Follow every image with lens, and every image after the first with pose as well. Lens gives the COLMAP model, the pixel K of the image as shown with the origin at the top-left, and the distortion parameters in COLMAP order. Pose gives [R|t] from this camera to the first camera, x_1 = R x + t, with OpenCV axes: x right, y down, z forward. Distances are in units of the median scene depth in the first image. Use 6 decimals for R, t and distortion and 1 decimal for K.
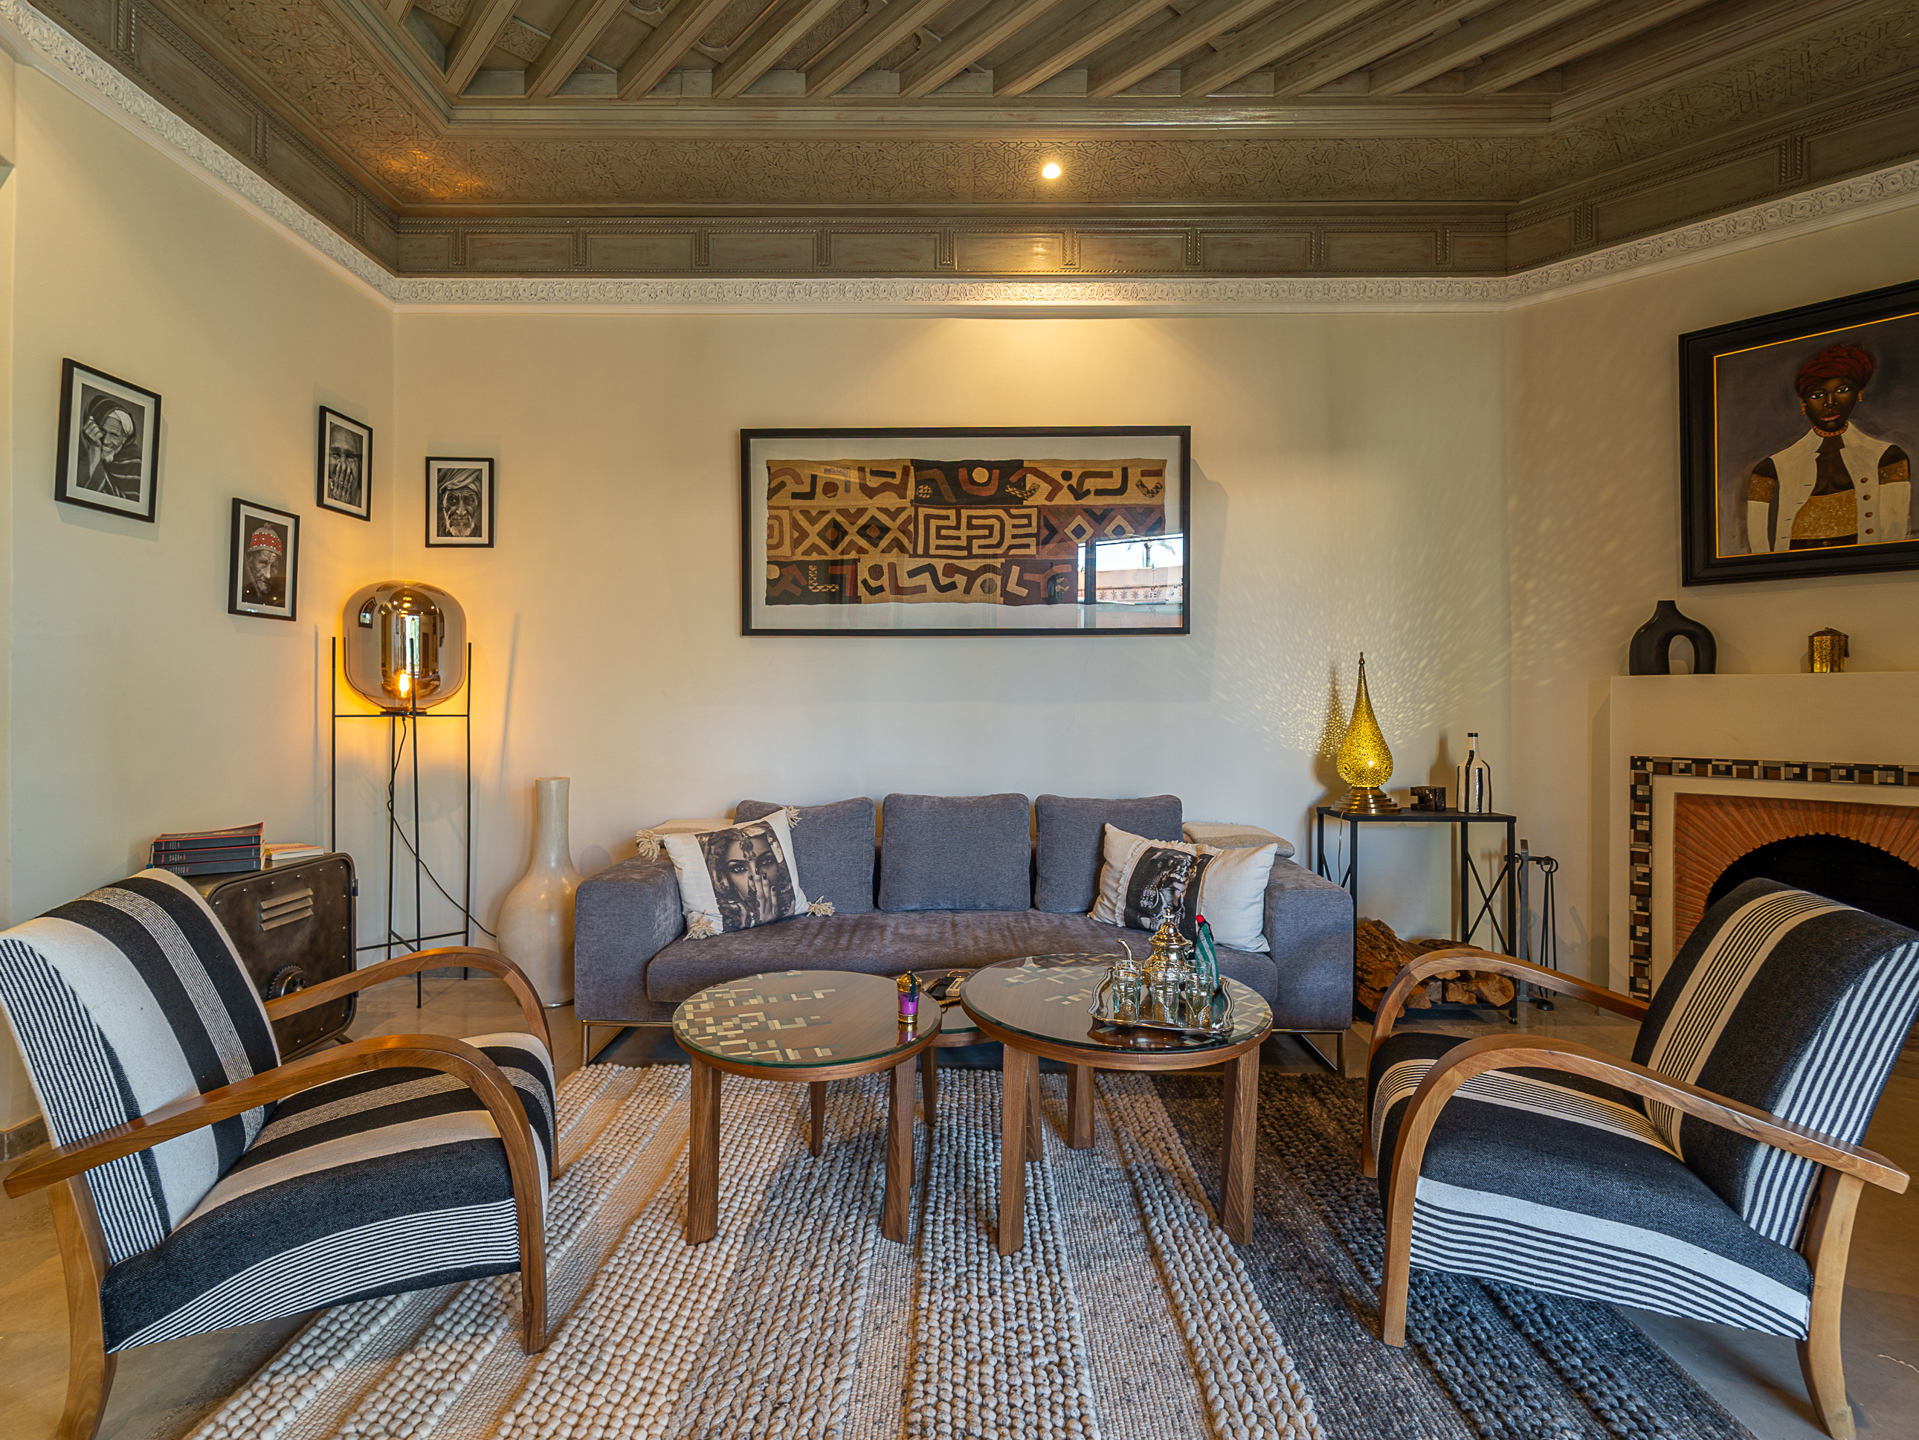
lens RADIAL K [[921.0, 0, 961.5], [0, 921.0, 689.4], [0, 0, 1]] dist [0.010468, -0.000234]
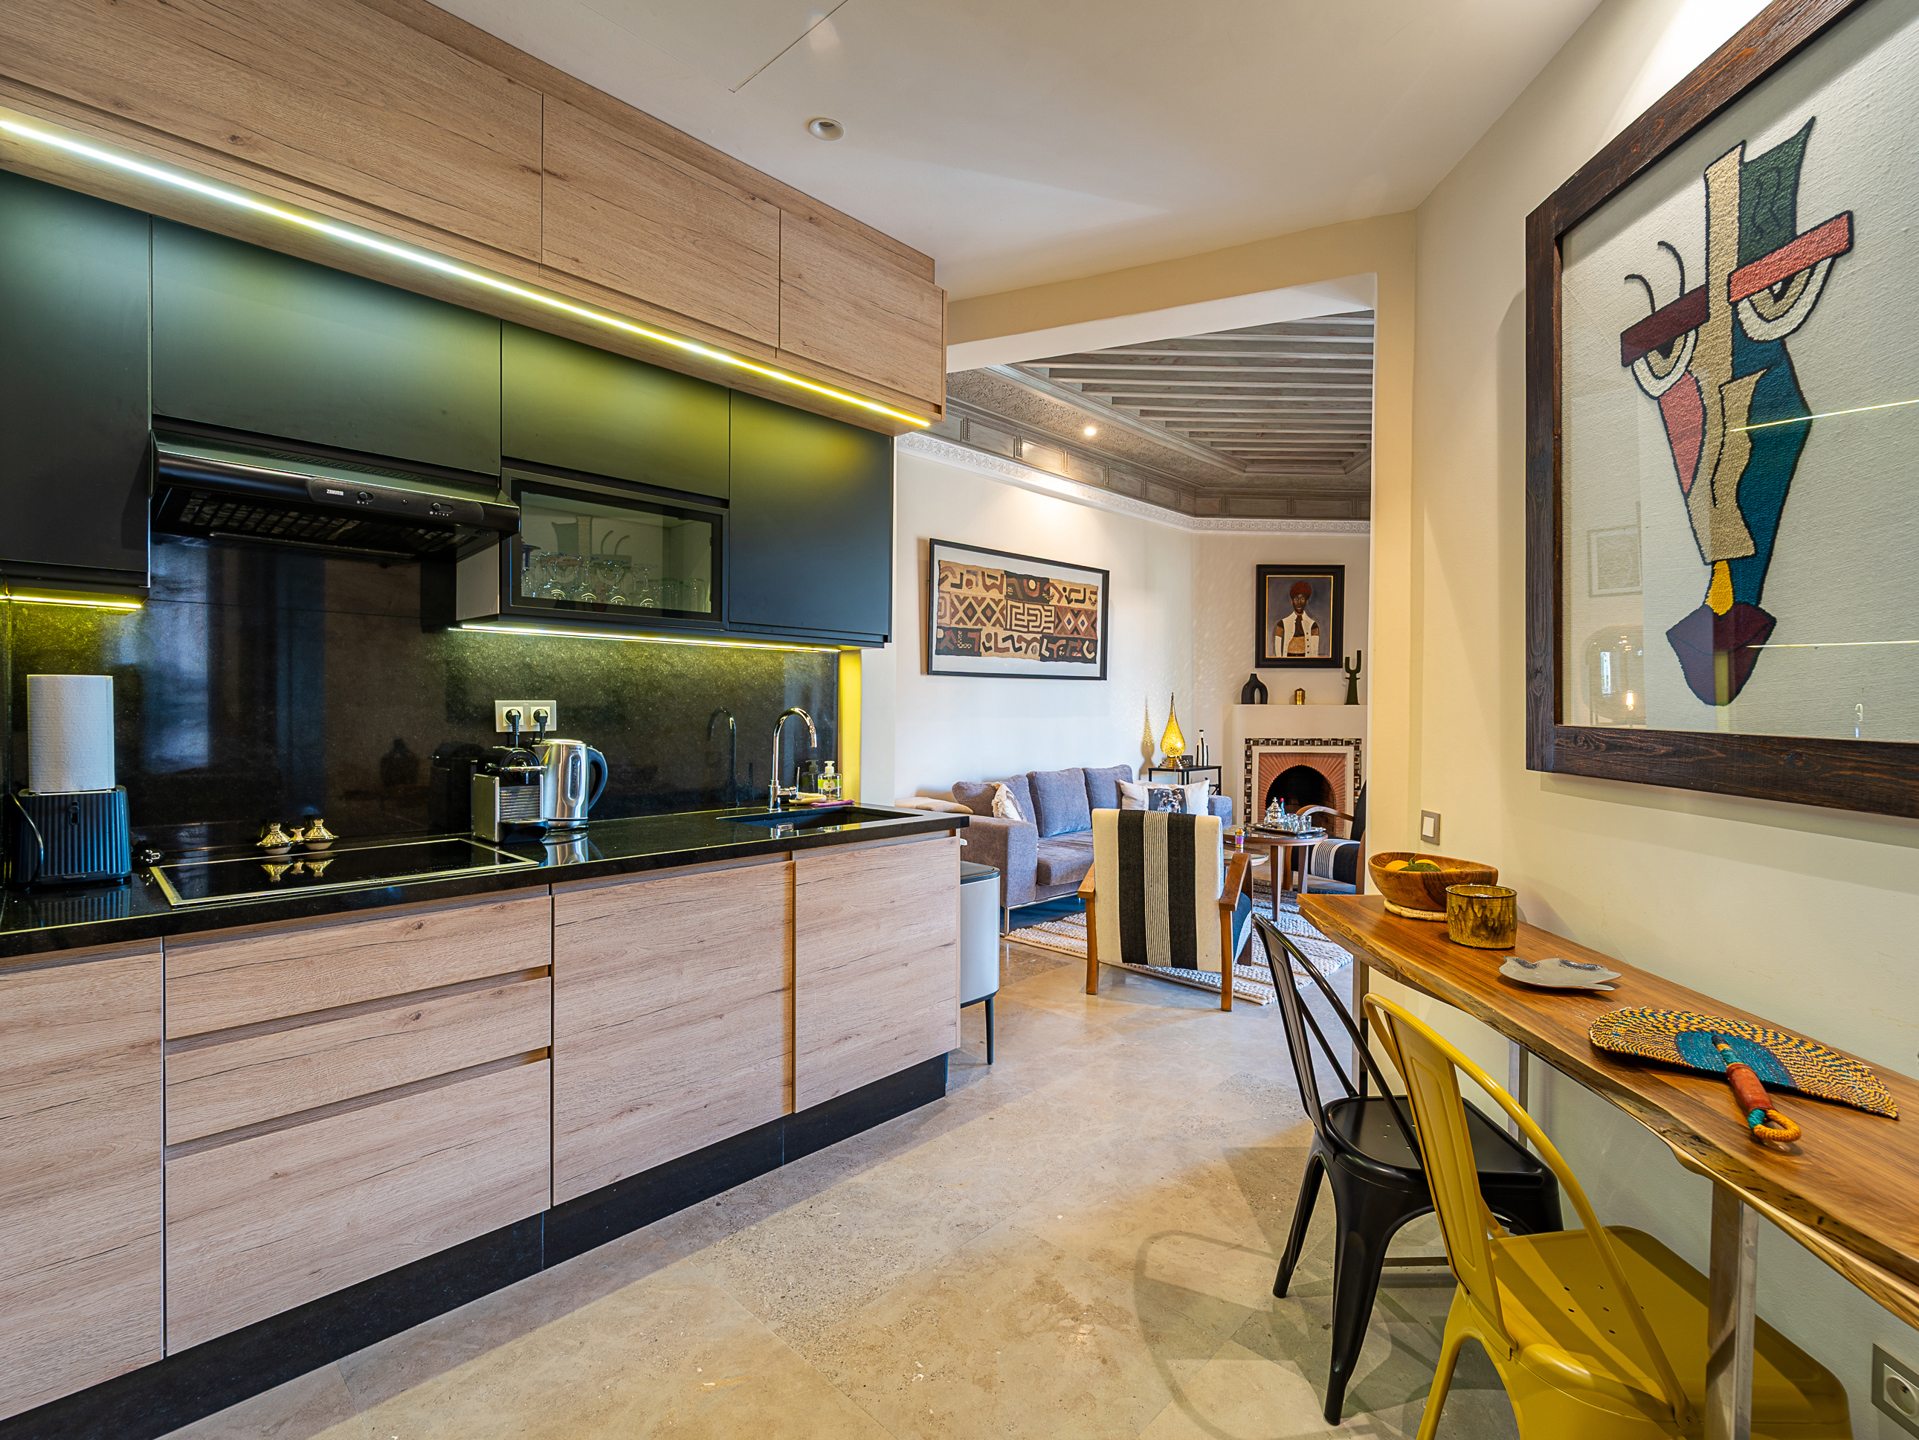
lens RADIAL K [[890.8, 0, 1002.3], [0, 890.8, 705.4], [0, 0, 1]] dist [-0.002645, -0.000203]
pose [[0.673151, 0.000661, 0.739504, -1.255285], [-0.014198, 0.999827, 0.012030, -0.028216], [-0.739368, -0.018598, 0.673044, -0.072598]]
